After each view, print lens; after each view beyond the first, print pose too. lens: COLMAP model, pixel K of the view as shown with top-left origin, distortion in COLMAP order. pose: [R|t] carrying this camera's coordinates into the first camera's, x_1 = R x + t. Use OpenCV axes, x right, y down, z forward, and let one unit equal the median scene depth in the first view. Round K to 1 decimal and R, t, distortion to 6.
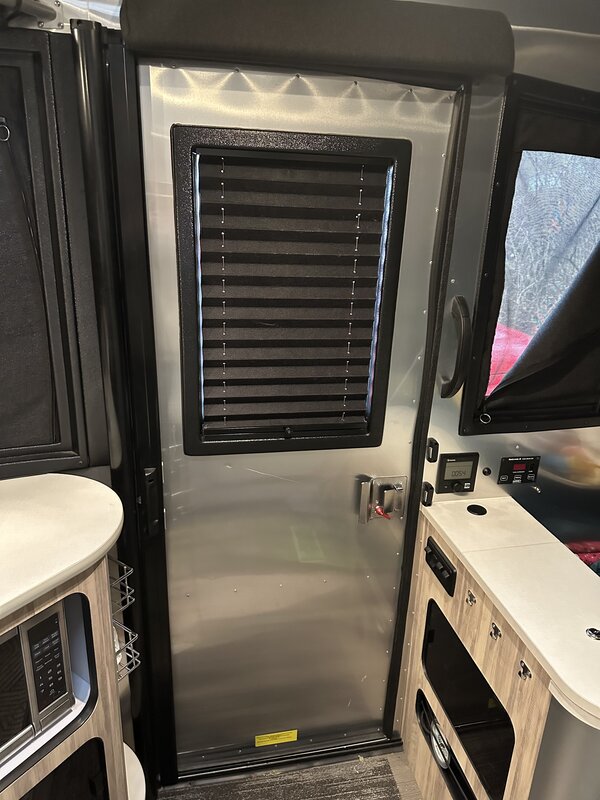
lens RADIAL K [[578.0, 0, 301.3], [0, 578.0, 400.2], [0, 0, 1]] dist [0.102798, -0.155857]
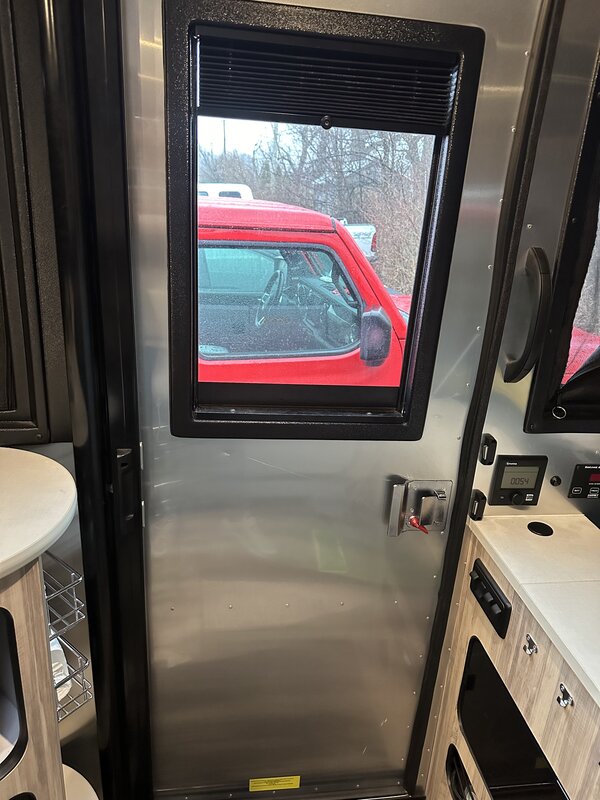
lens RADIAL K [[571.1, 0, 297.1], [0, 571.1, 401.7], [0, 0, 1]] dist [0.029541, -0.032734]
pose [[0.995663, 0.053660, -0.076000, 0.025788], [-0.053583, 0.998559, 0.003049, 0.033058], [0.076054, 0.001037, 0.997103, 0.211510]]
